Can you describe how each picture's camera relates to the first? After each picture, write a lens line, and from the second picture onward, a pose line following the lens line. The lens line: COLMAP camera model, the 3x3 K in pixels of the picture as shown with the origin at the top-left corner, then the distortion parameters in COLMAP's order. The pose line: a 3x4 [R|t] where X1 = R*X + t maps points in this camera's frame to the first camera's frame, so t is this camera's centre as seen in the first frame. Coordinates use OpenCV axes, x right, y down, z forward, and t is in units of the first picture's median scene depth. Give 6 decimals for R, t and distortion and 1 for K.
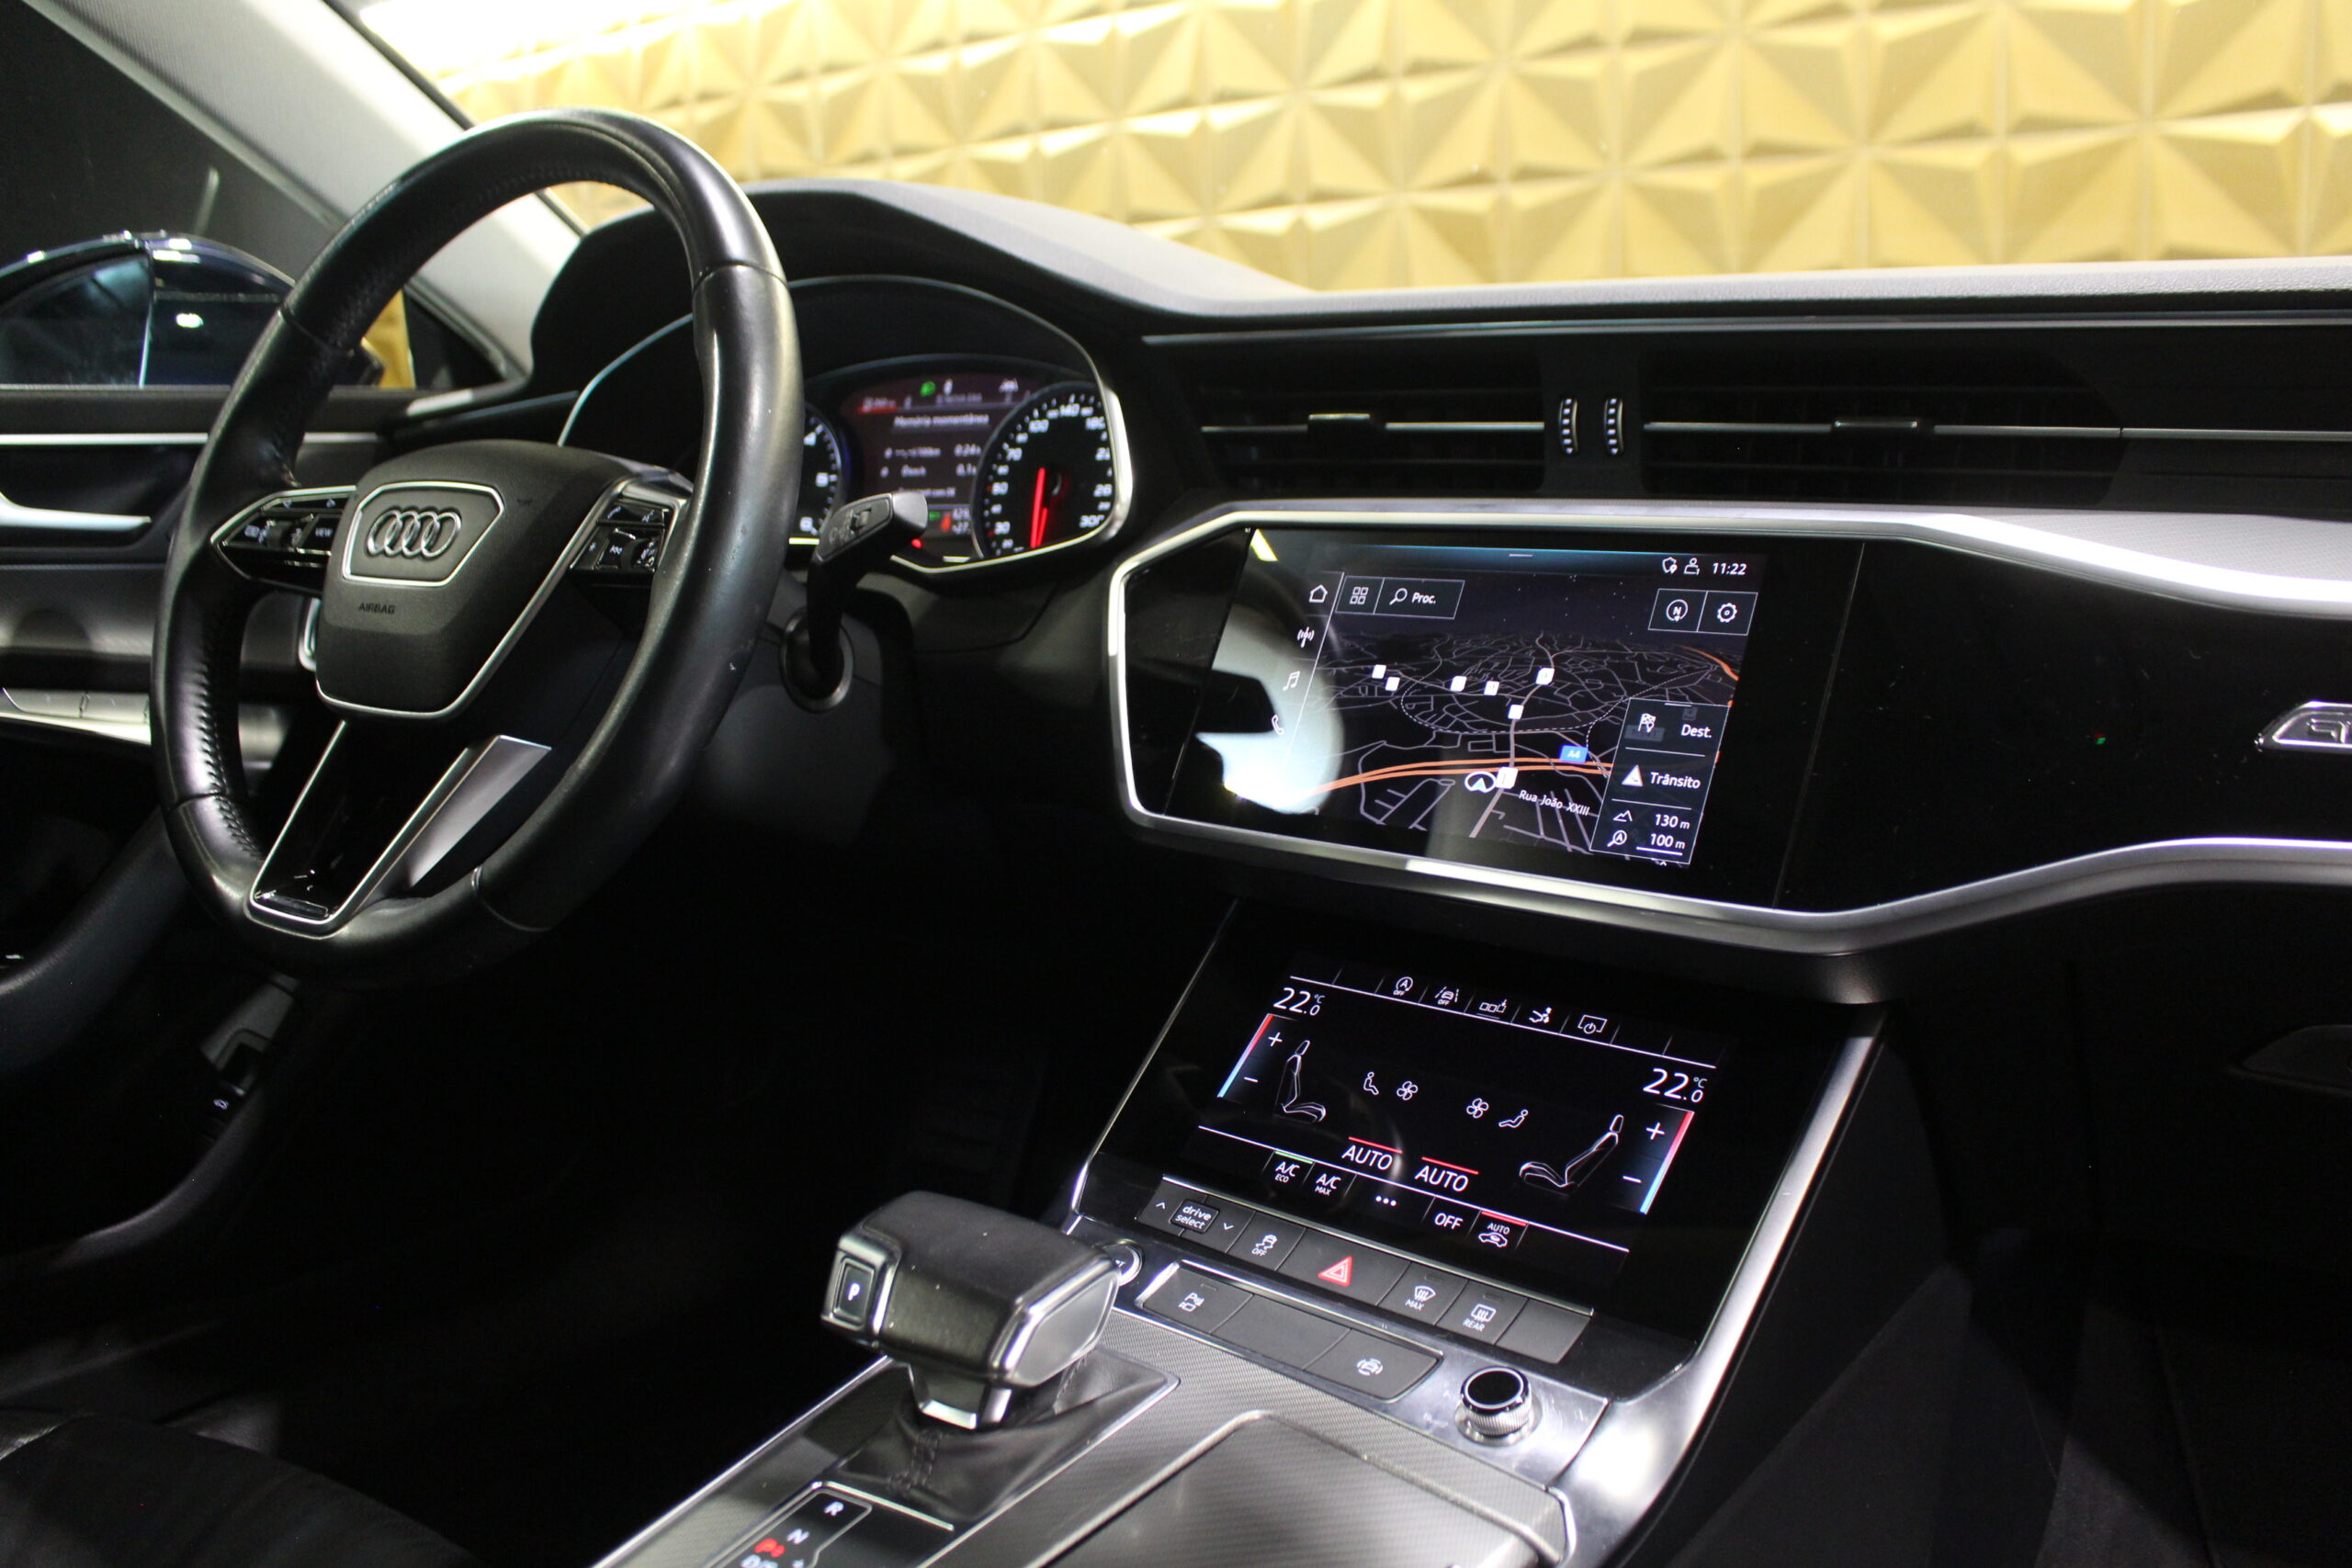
lens RADIAL K [[1941.1, 0, 1179.7], [0, 1941.1, 762.6], [0, 0, 1]] dist [-0.167802, 0.150672]
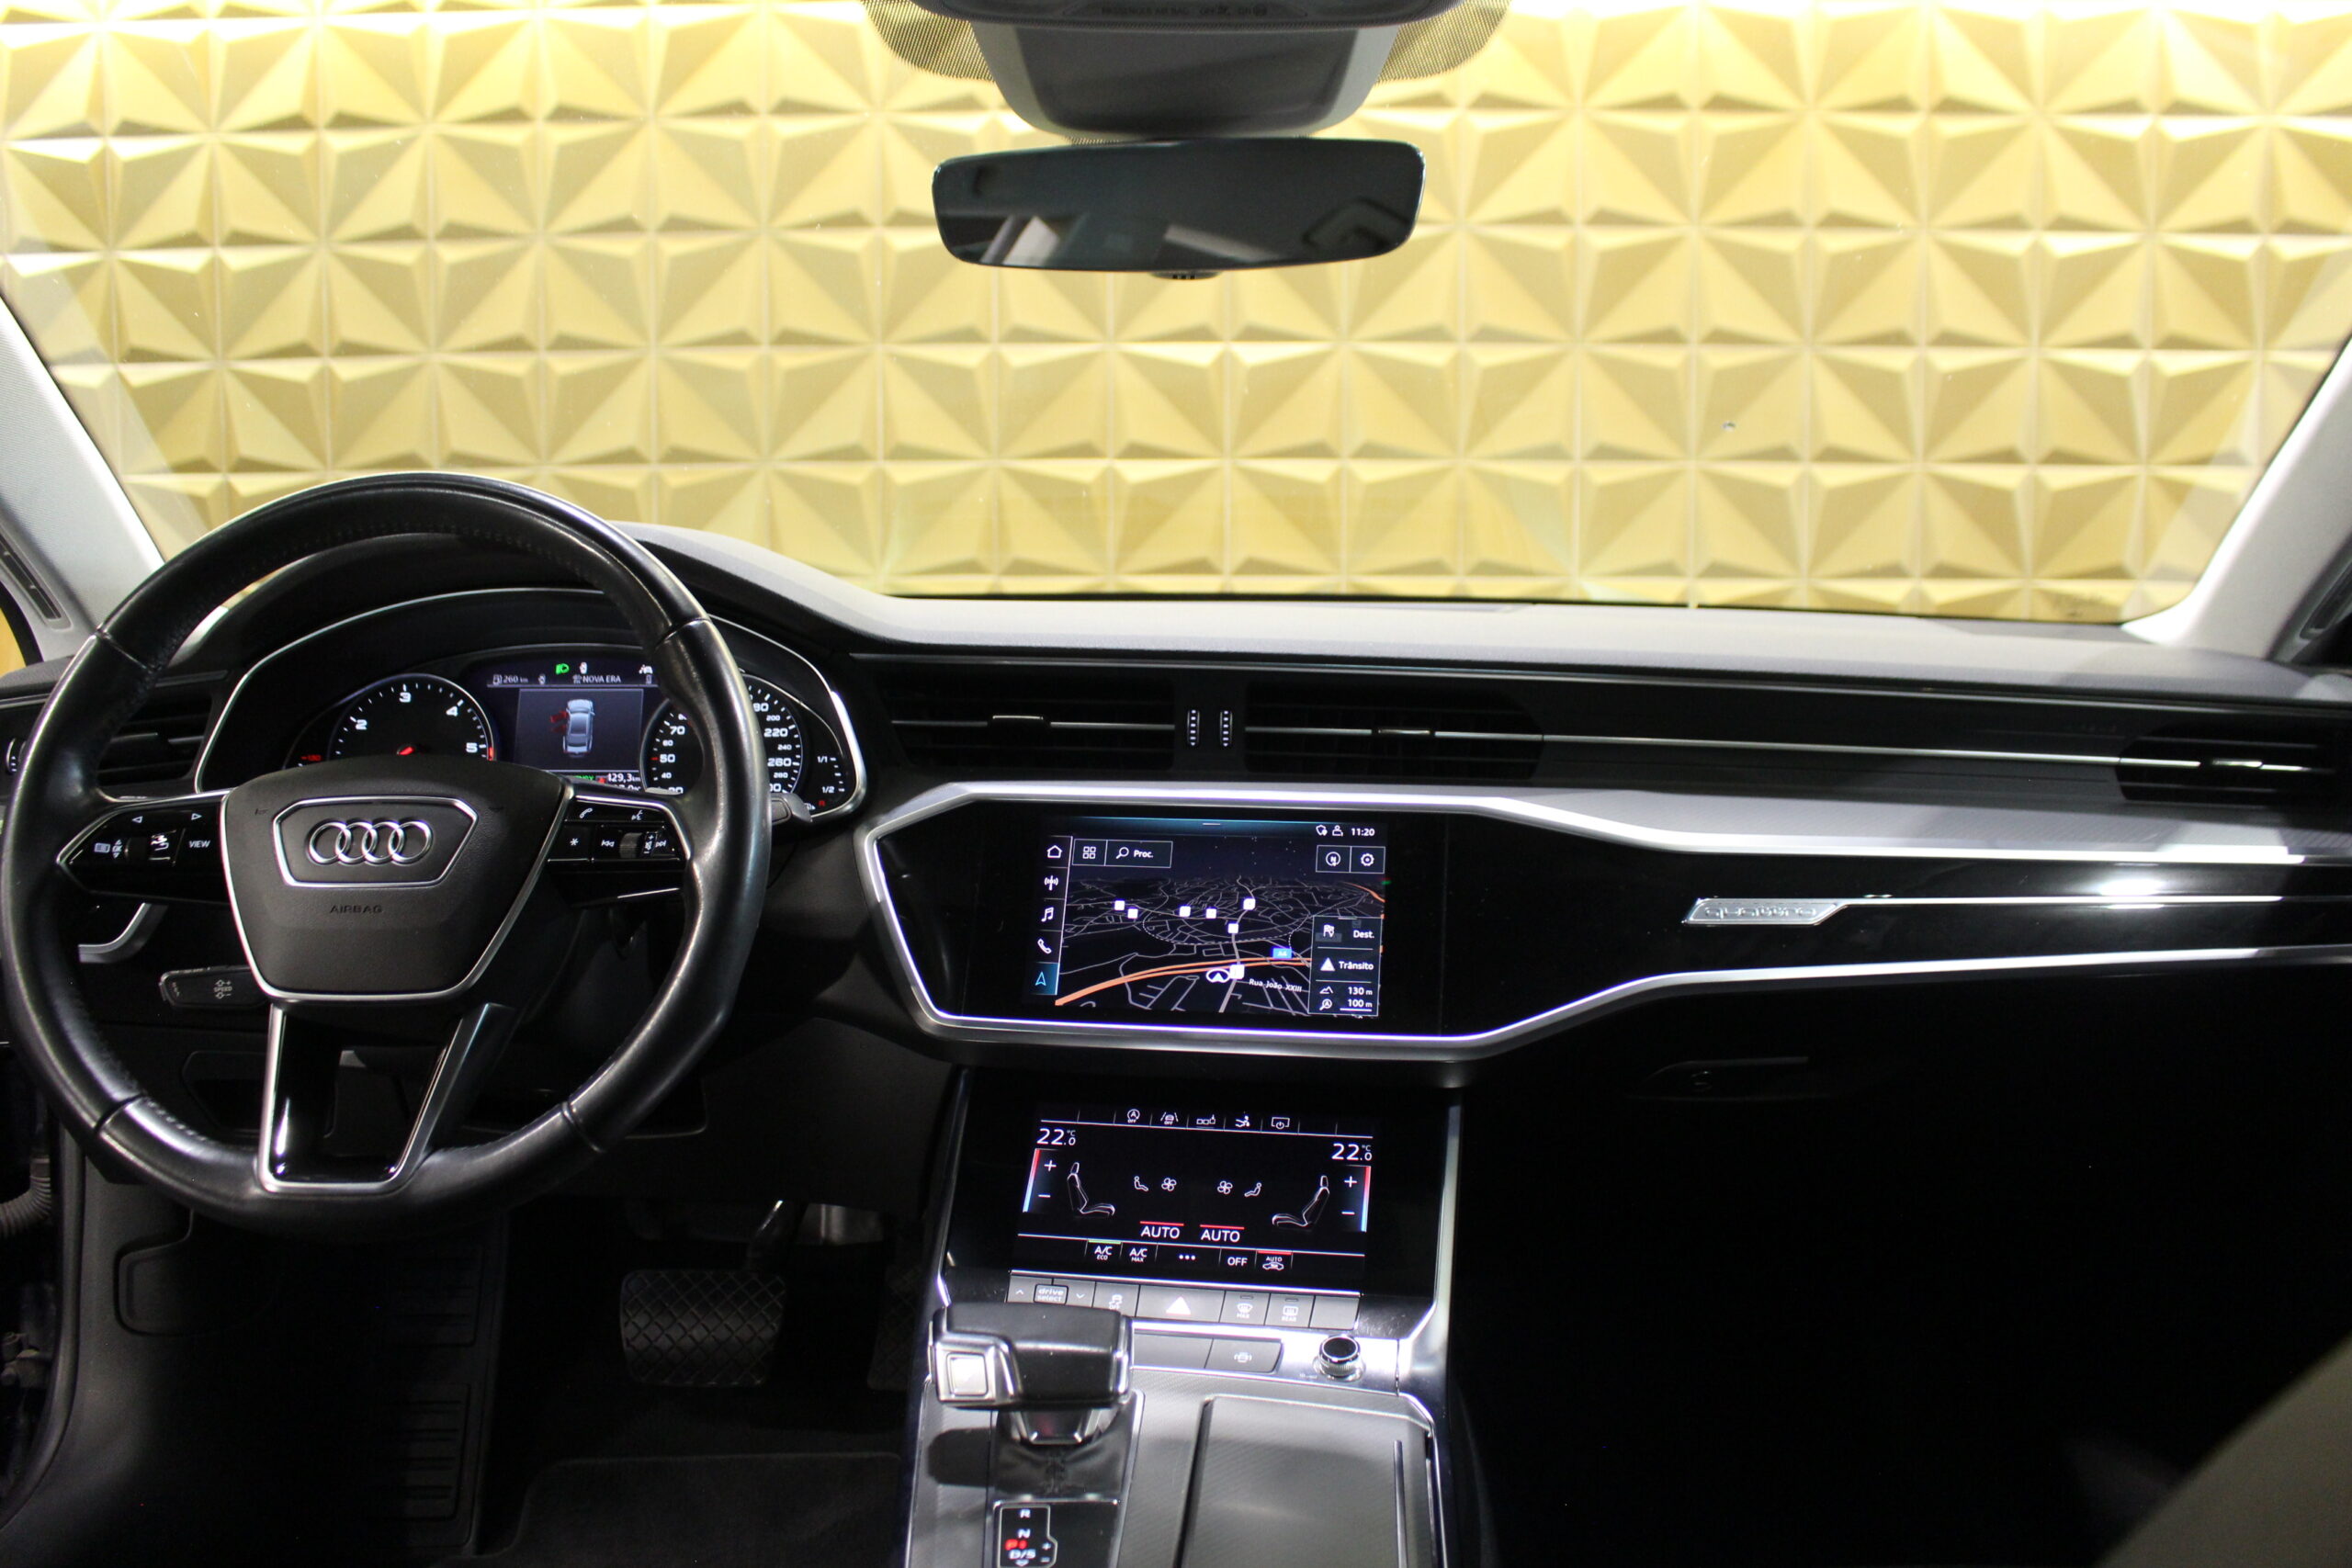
lens RADIAL K [[1923.6, 0, 1197.0], [0, 1923.6, 776.6], [0, 0, 1]] dist [-0.147401, 0.101054]
pose [[0.829118, -0.042828, 0.557431, -0.693884], [0.068877, 0.997291, -0.025823, -0.108202], [-0.554815, 0.059804, 0.829822, -0.267908]]
